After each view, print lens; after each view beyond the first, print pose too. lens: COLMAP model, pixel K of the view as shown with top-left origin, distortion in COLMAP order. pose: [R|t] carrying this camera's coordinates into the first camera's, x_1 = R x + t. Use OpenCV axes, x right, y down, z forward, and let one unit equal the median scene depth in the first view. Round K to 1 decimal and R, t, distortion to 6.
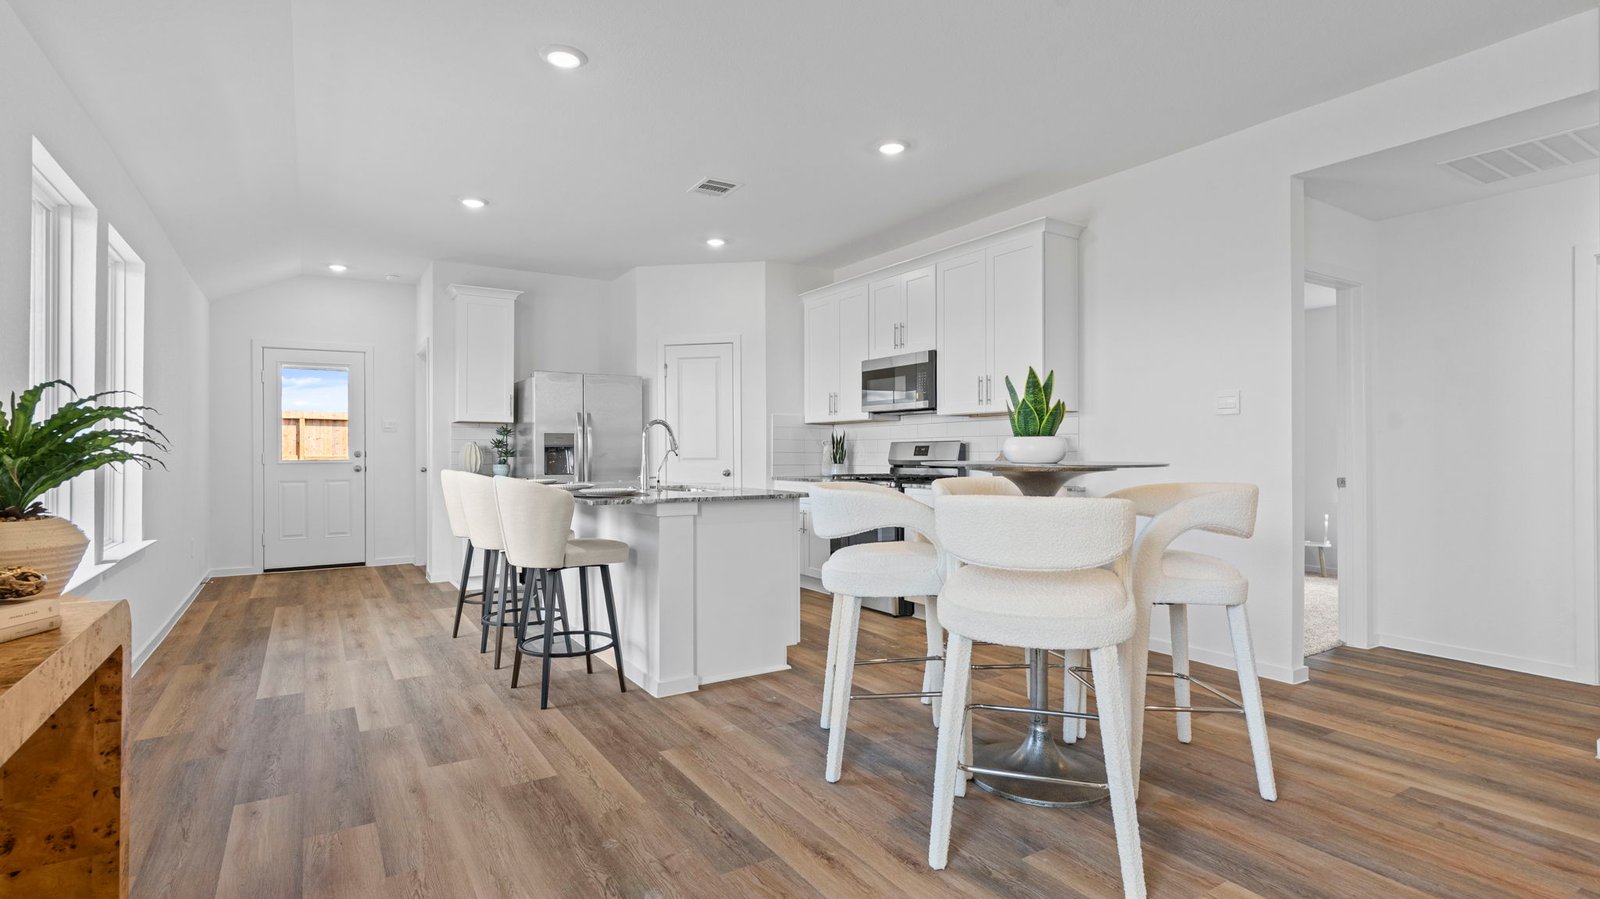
lens RADIAL K [[797.3, 0, 802.3], [0, 797.3, 449.6], [0, 0, 1]] dist [-0.001600, -0.000878]
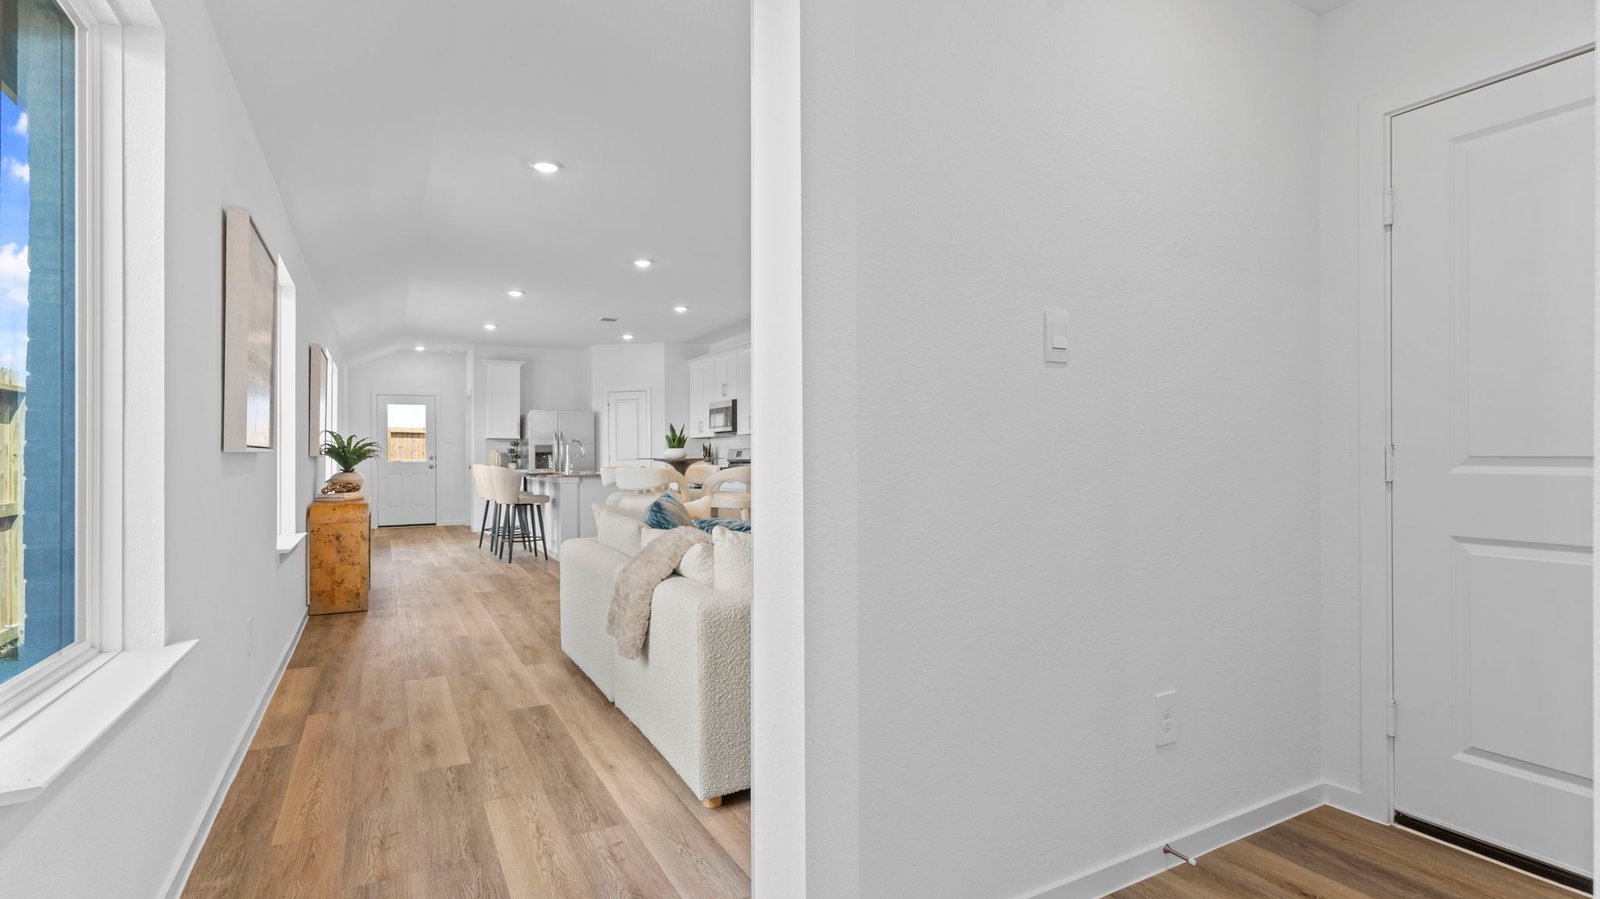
lens RADIAL K [[797.3, 0, 805.4], [0, 797.3, 451.8], [0, 0, 1]] dist [-0.001600, -0.000878]
pose [[0.997807, -0.004814, -0.066021, 0.409179], [0.004638, 0.999985, -0.002820, 0.002347], [0.066034, 0.002508, 0.997814, -0.753799]]
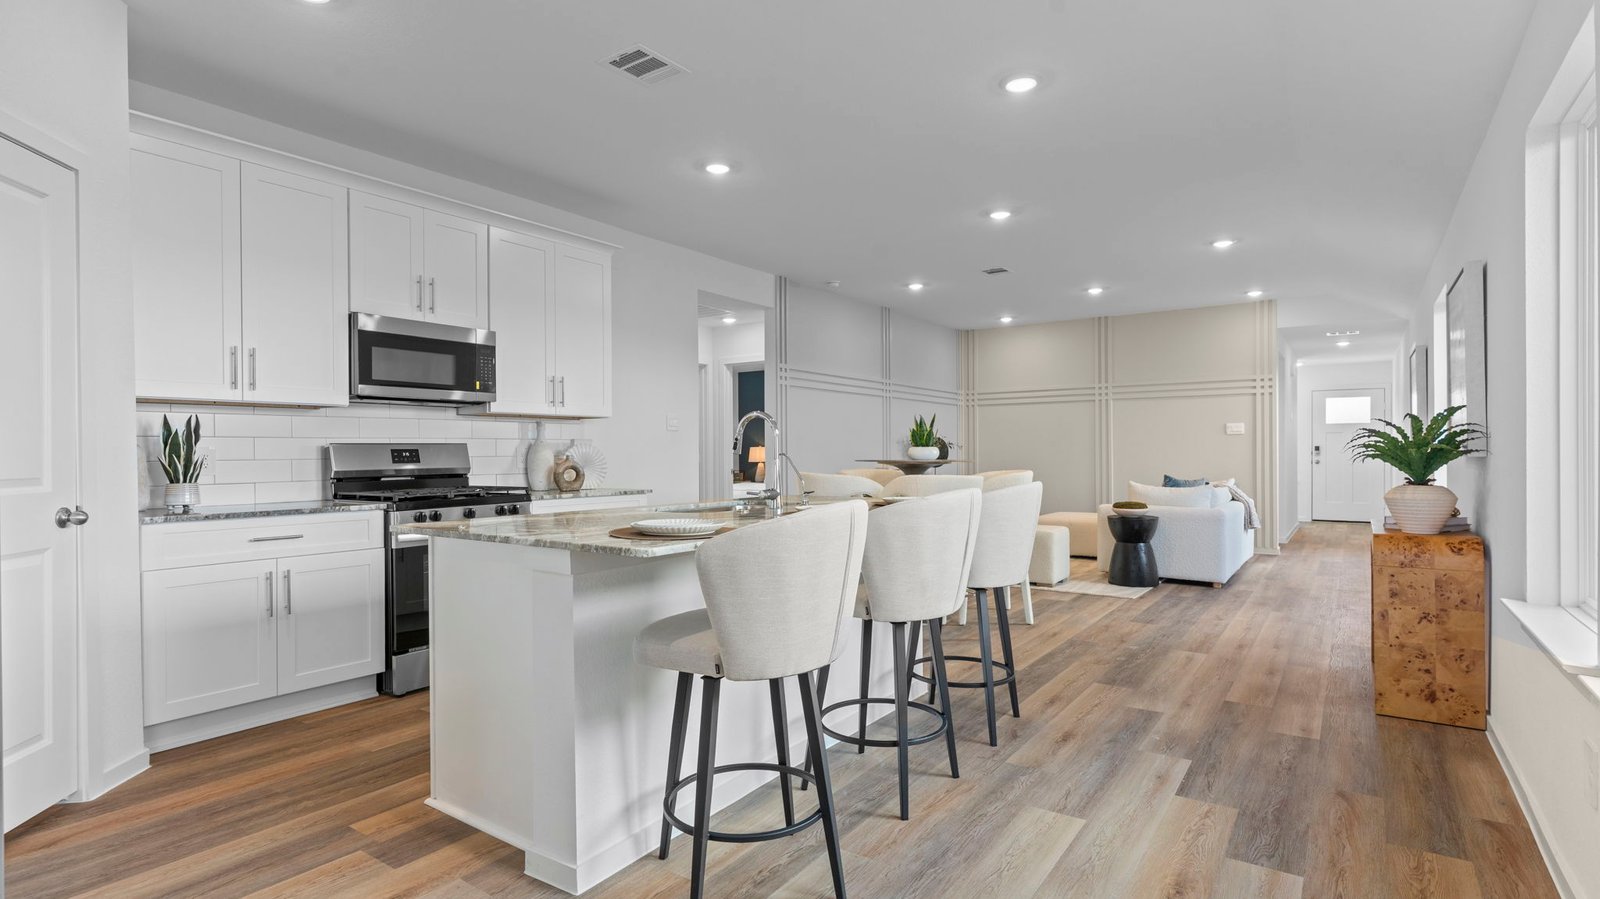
lens RADIAL K [[797.3, 0, 809.0], [0, 797.3, 454.3], [0, 0, 1]] dist [-0.001600, -0.000878]
pose [[-0.406536, 0.004053, 0.913626, -0.648021], [0.002976, 0.999991, -0.003111, 0.003182], [-0.913630, 0.001454, -0.406544, 0.947032]]
